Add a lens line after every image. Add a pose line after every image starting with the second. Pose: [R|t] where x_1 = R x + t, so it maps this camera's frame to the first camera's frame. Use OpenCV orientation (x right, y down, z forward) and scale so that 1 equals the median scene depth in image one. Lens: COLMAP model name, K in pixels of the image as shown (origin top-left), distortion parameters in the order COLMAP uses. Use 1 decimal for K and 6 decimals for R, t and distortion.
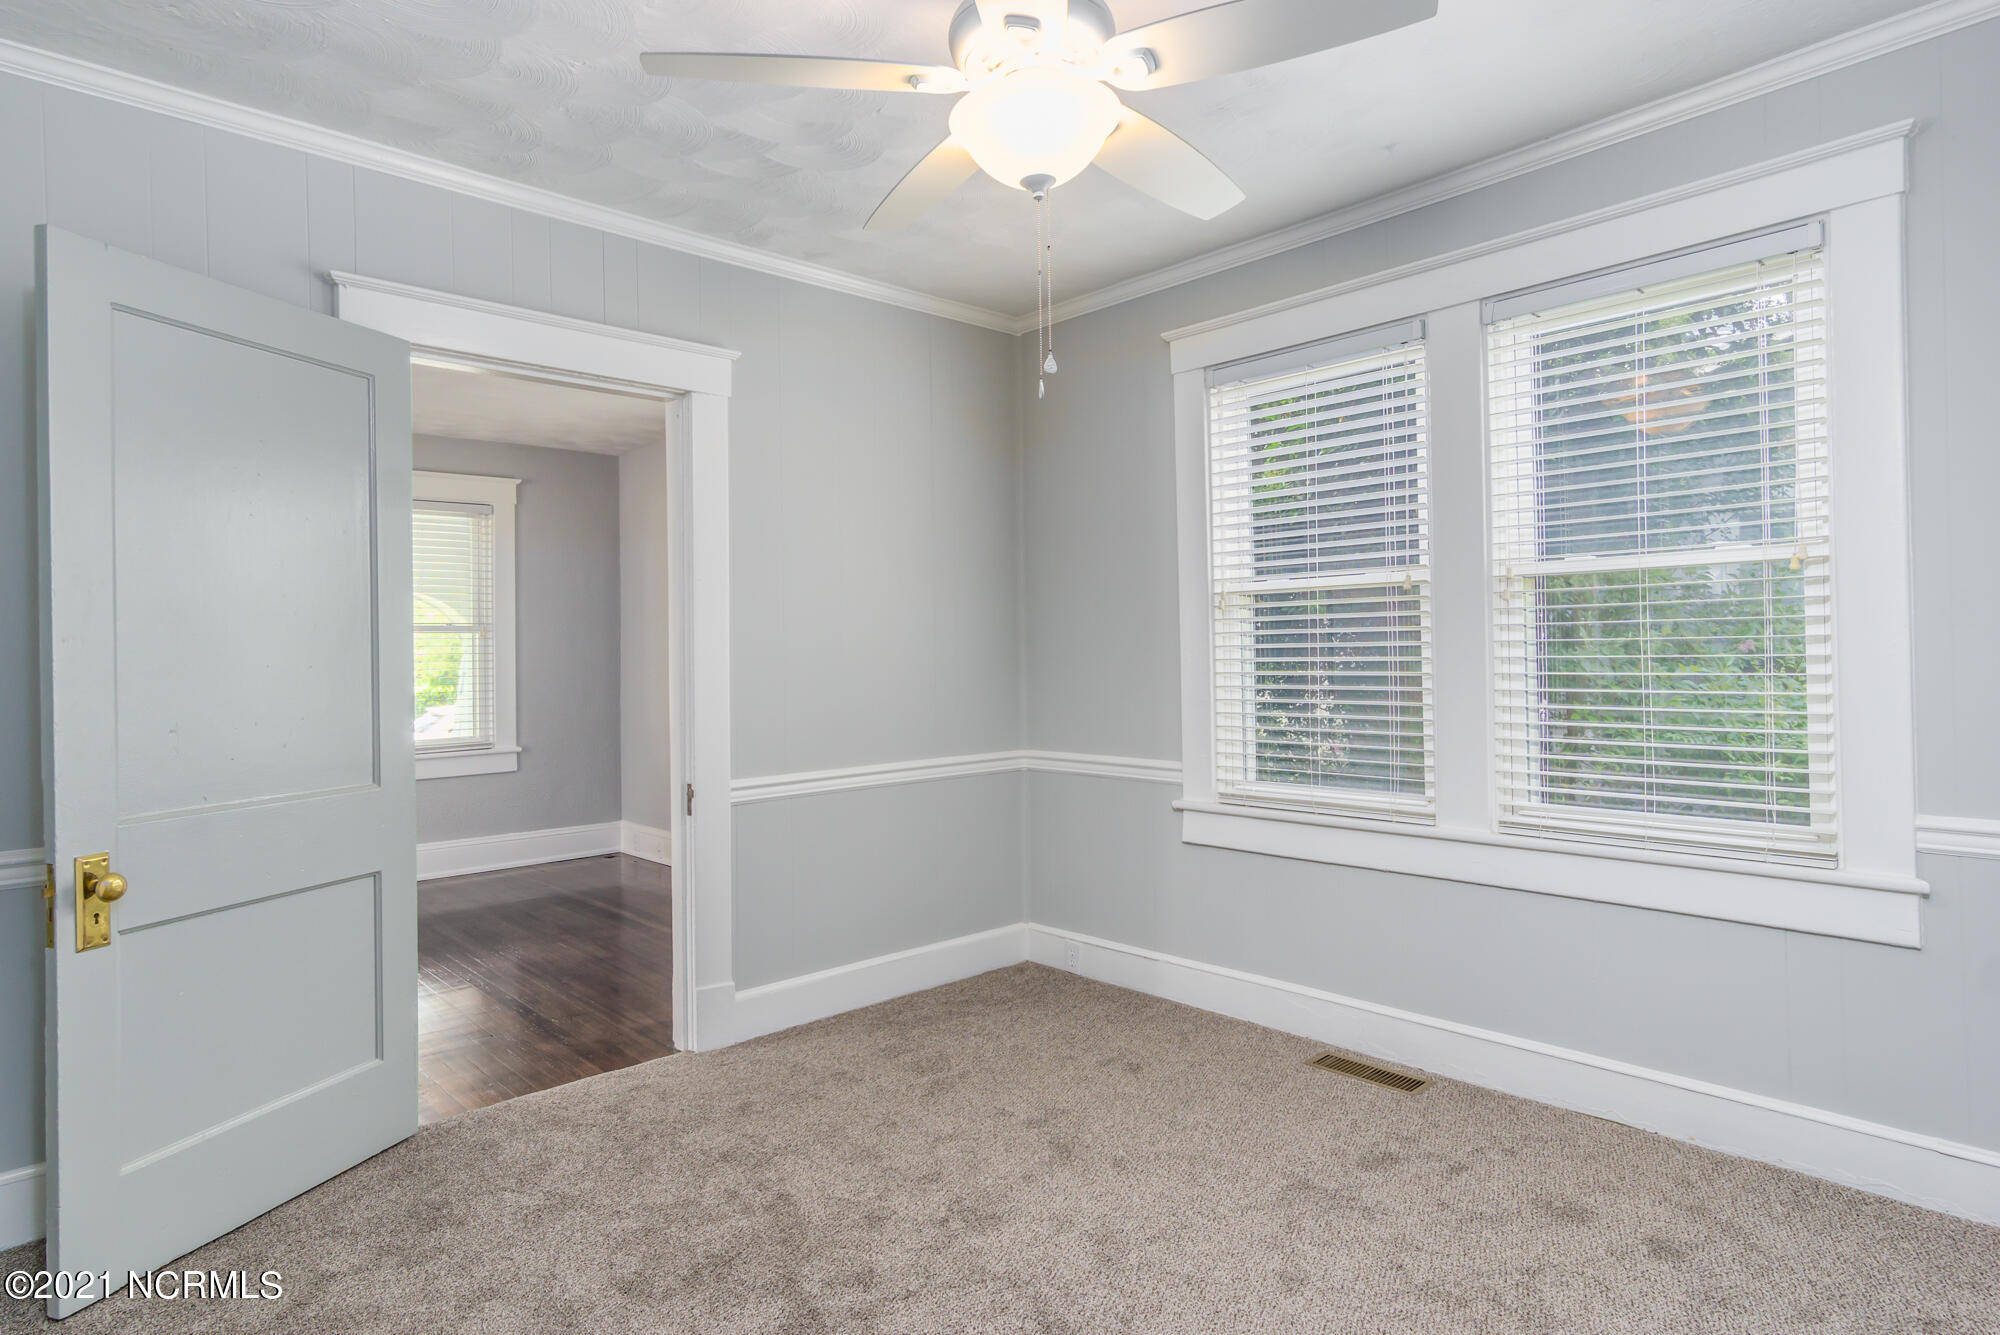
lens RADIAL K [[1063.8, 0, 997.0], [0, 1063.8, 646.1], [0, 0, 1]] dist [-0.004091, 0.000169]
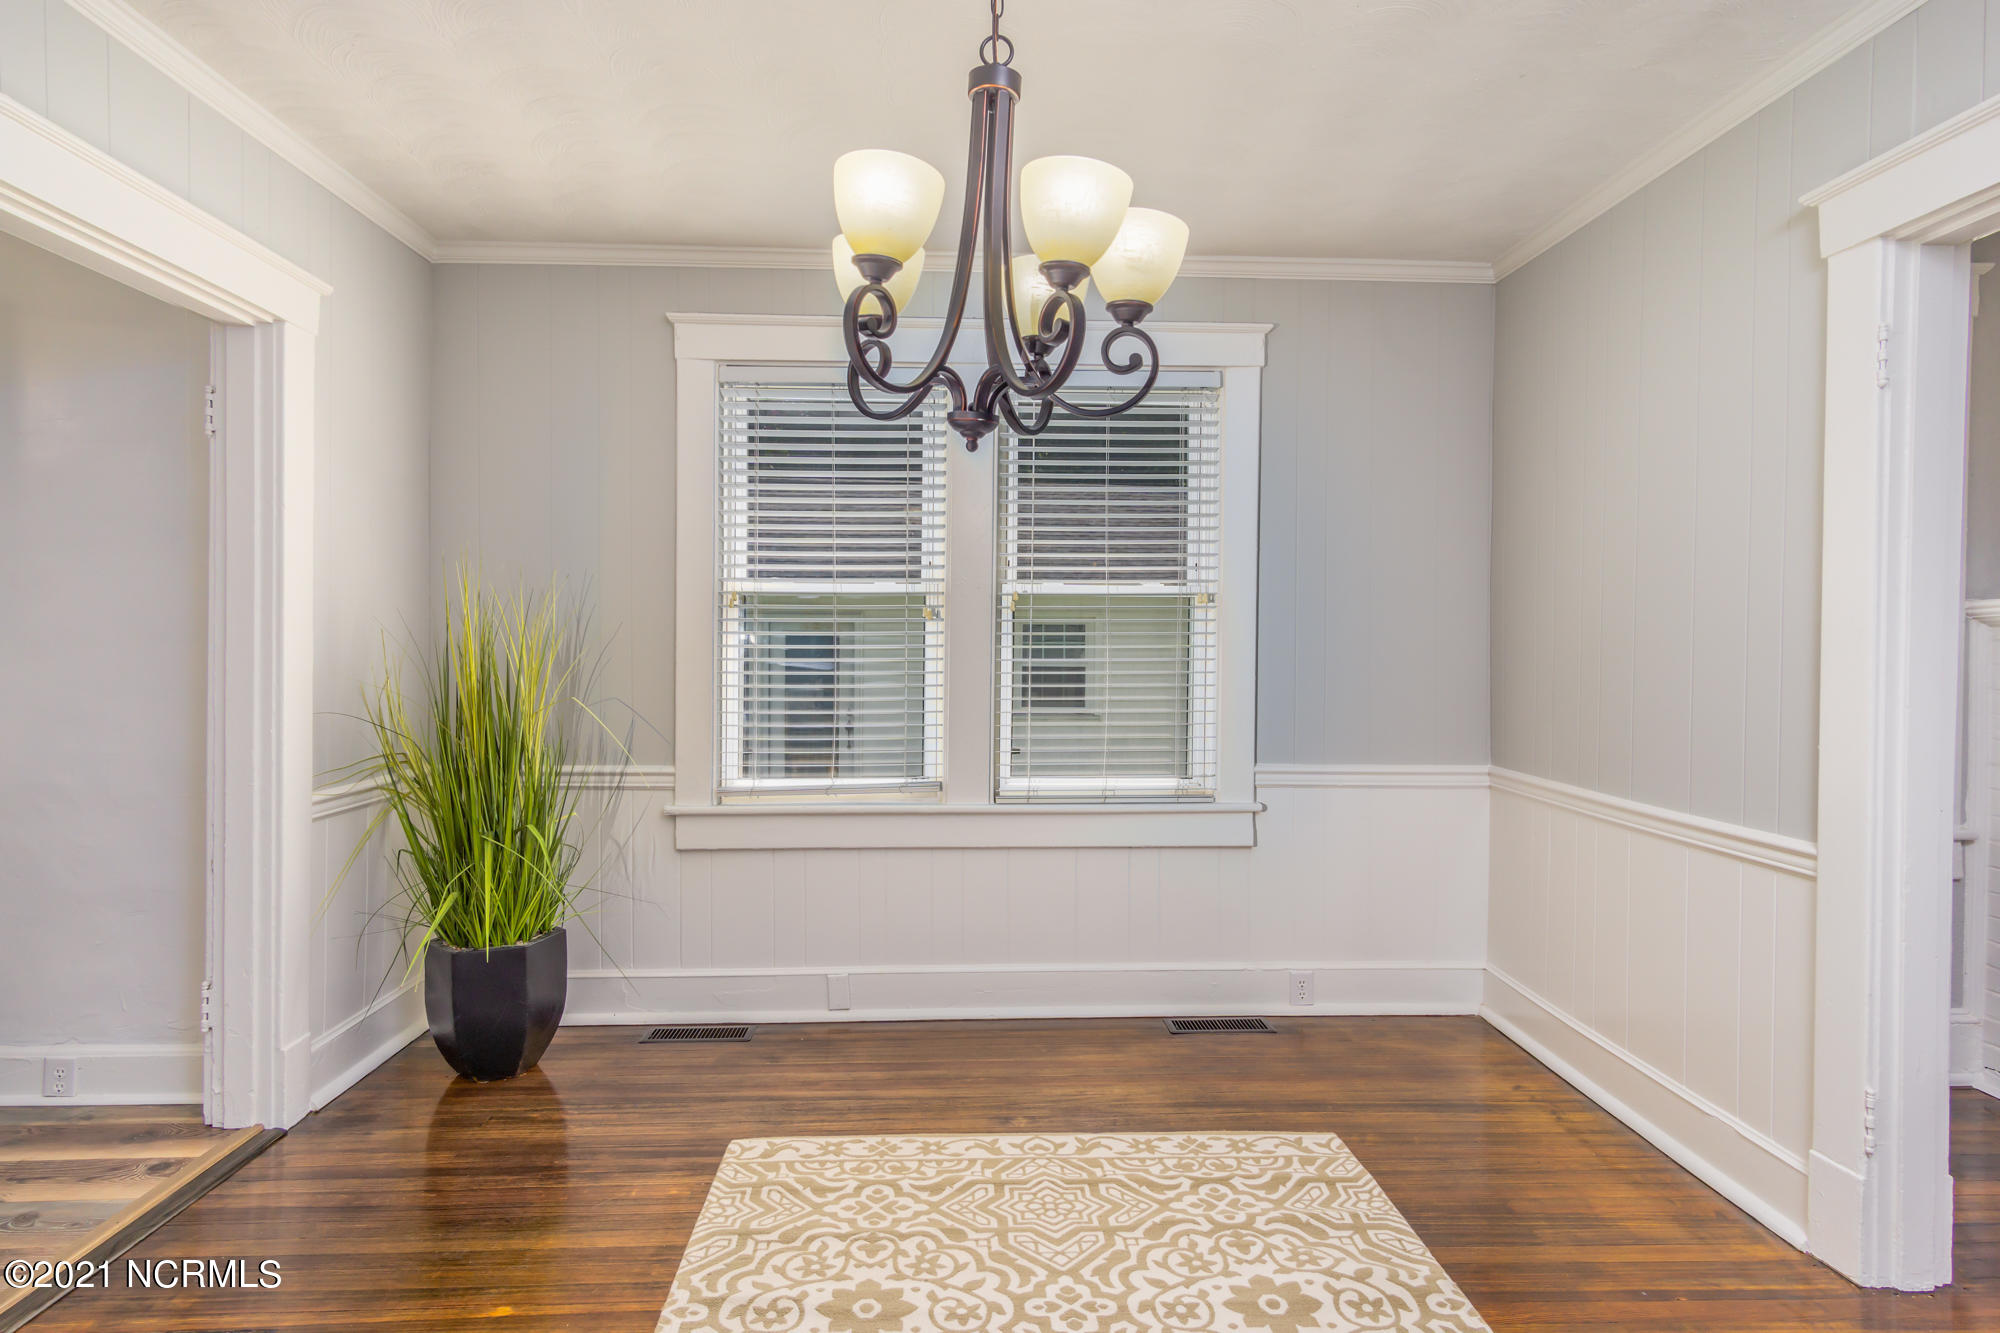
lens RADIAL K [[899.4, 0, 994.8], [0, 899.4, 655.9], [0, 0, 1]] dist [-0.000743, 0.000011]
pose [[0.660484, 0.011131, 0.750757, -0.340944], [-0.015653, 0.999877, -0.001053, 0.007969], [-0.750677, -0.011056, 0.660577, 0.347829]]
